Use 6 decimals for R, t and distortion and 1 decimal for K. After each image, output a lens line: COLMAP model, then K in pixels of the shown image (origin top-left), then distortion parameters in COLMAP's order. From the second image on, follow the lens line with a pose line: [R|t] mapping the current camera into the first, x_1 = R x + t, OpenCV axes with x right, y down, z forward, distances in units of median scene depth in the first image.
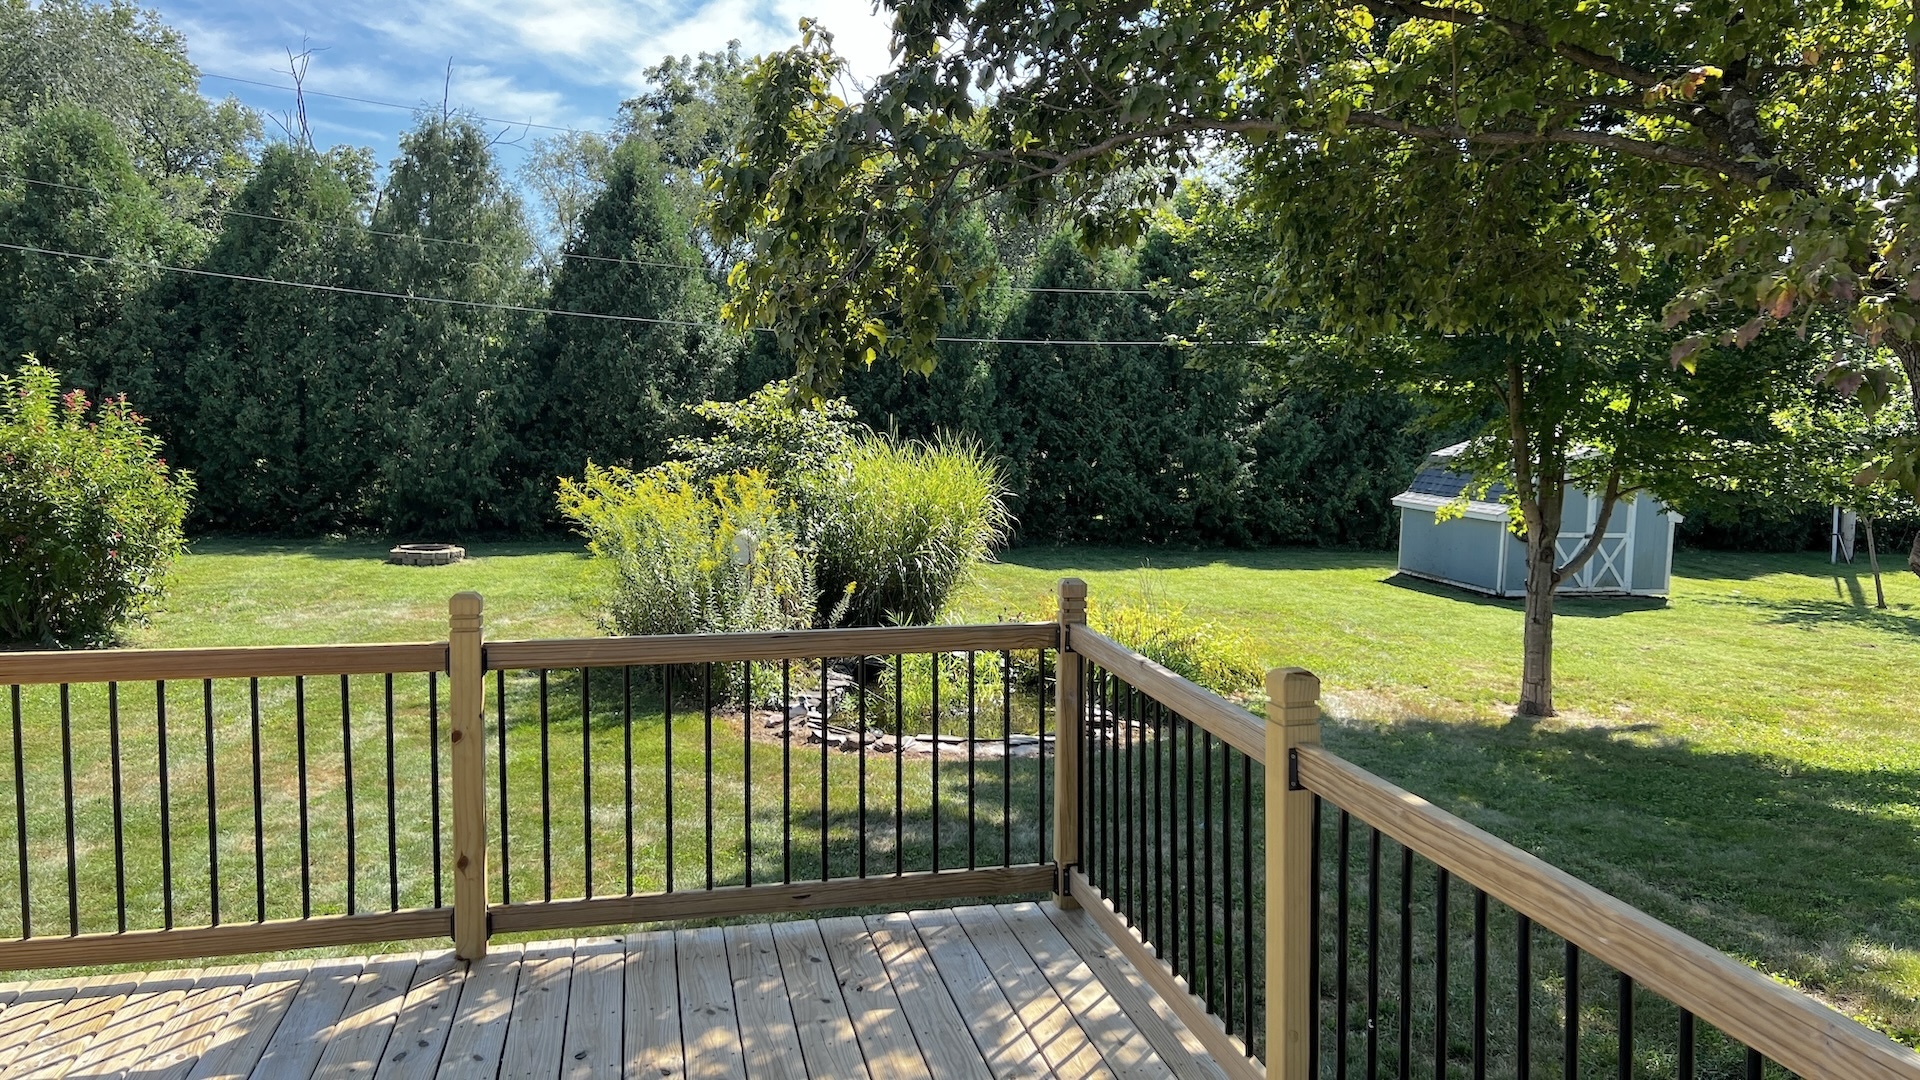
lens RADIAL K [[1442.8, 0, 959.4], [0, 1442.8, 538.5], [0, 0, 1]] dist [0.051411, -0.059763]
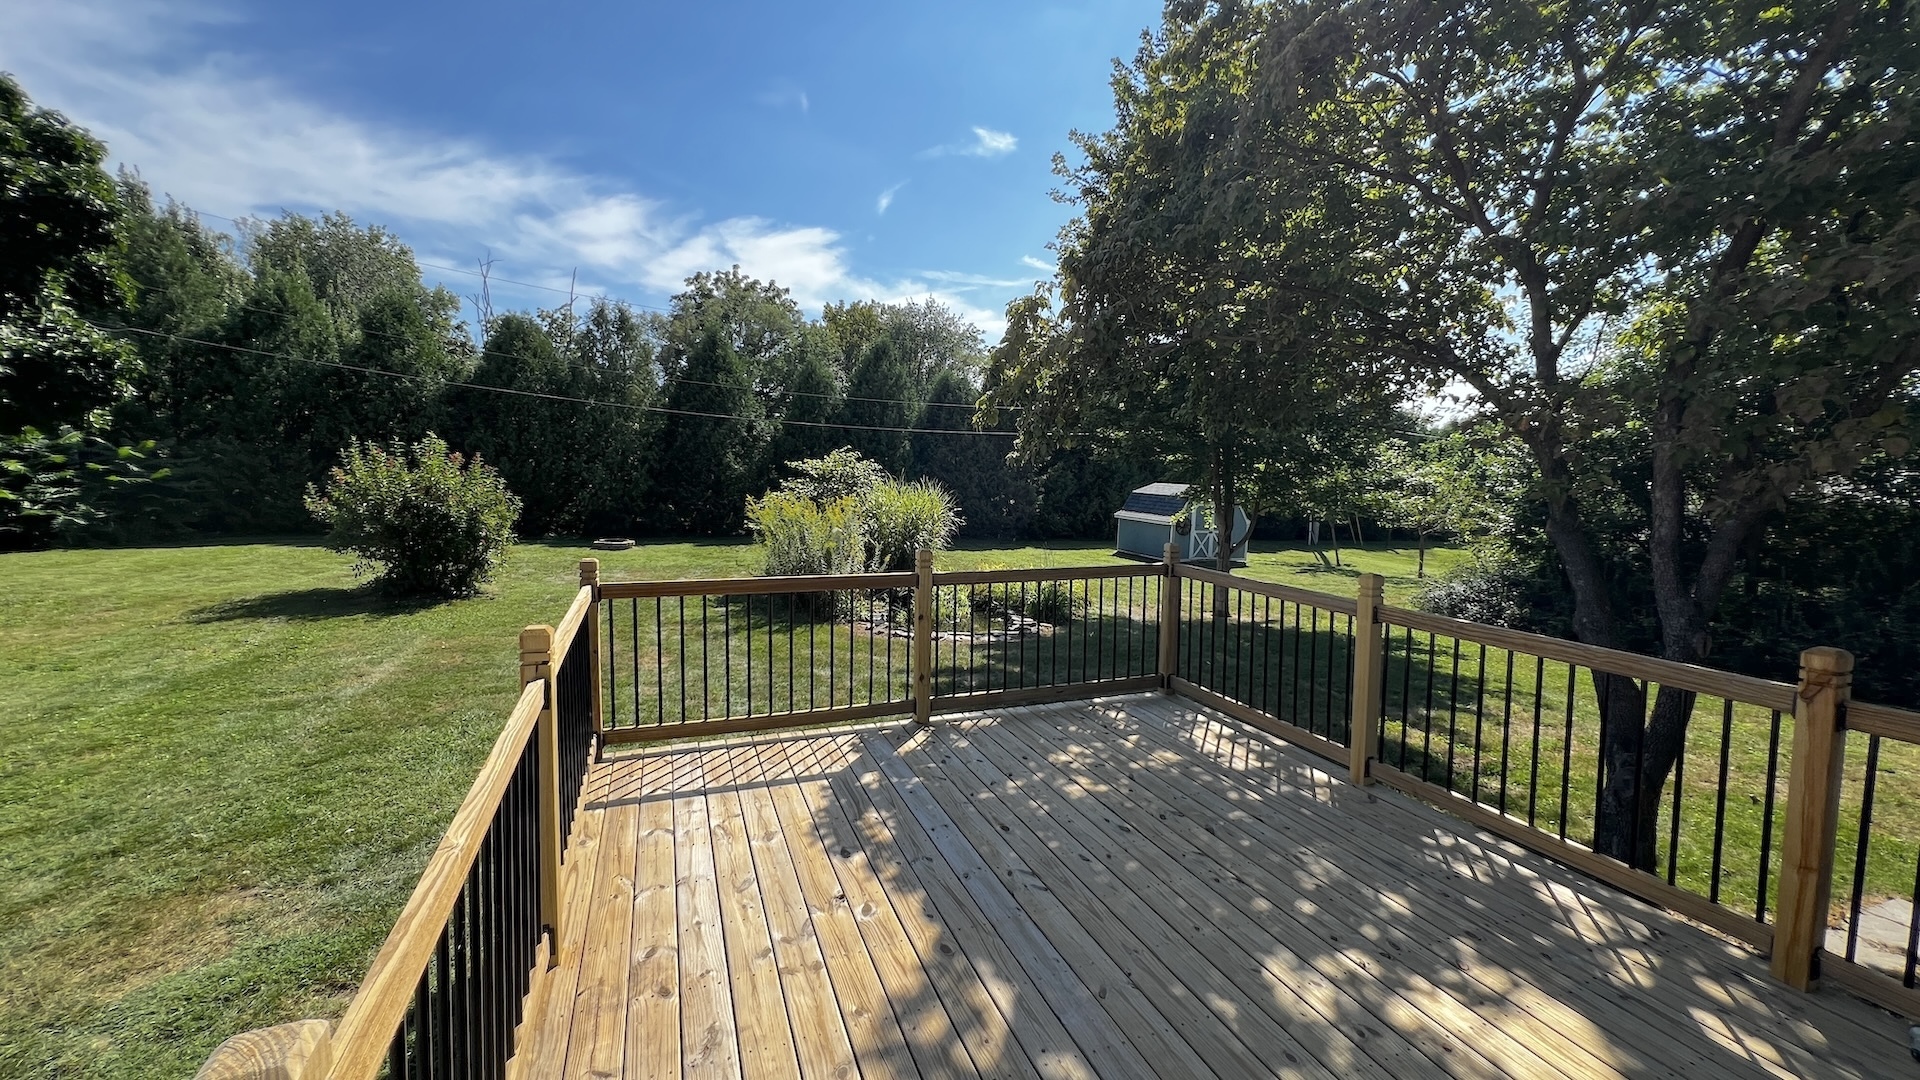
lens RADIAL K [[776.4, 0, 950.3], [0, 776.4, 544.0], [0, 0, 1]] dist [-0.007230, 0.001166]
pose [[0.989633, -0.005496, 0.143514, -0.194140], [0.004239, 0.999950, 0.009065, 0.008135], [-0.143557, -0.008363, 0.989607, -0.049749]]
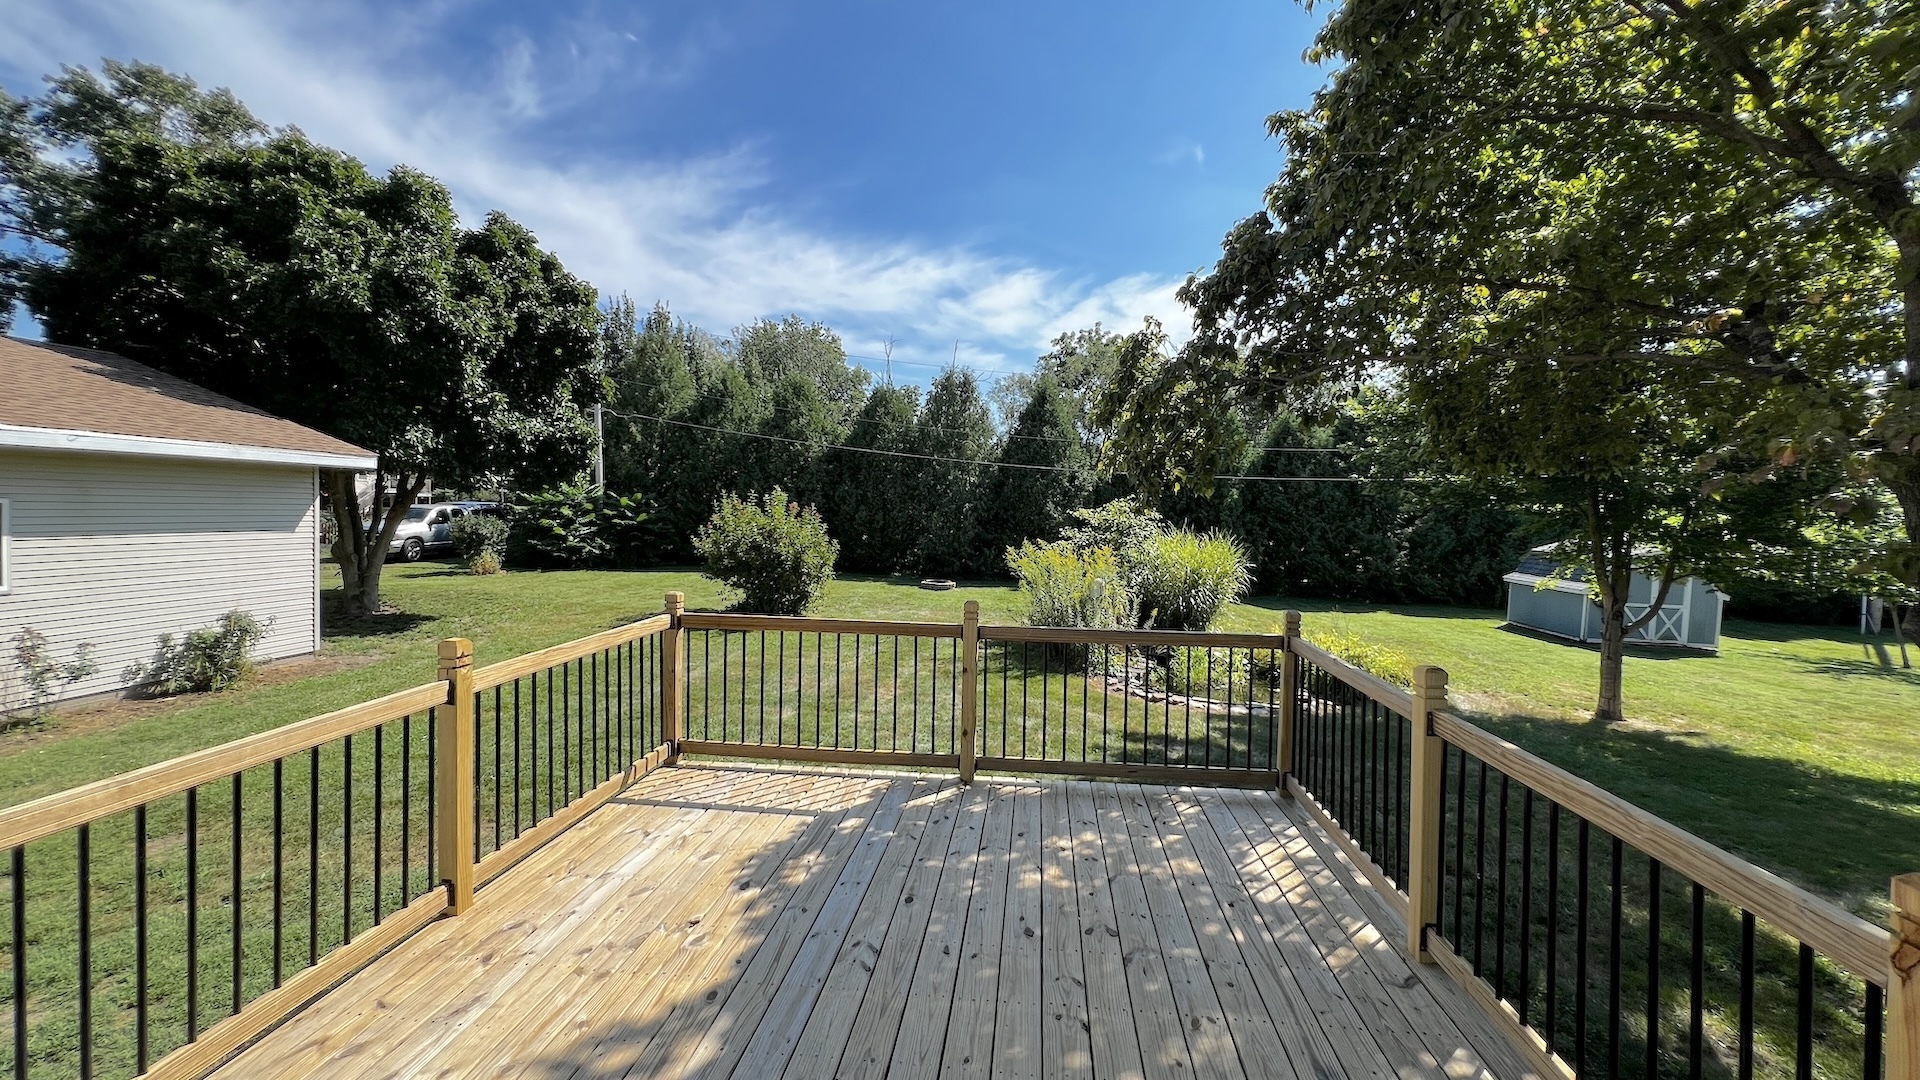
lens RADIAL K [[776.4, 0, 950.8], [0, 776.4, 537.8], [0, 0, 1]] dist [-0.007230, 0.001166]
pose [[0.945185, 0.024259, -0.325633, -0.004978], [-0.043626, 0.997678, -0.052304, 0.002886], [0.323608, 0.063643, 0.944048, -0.023702]]
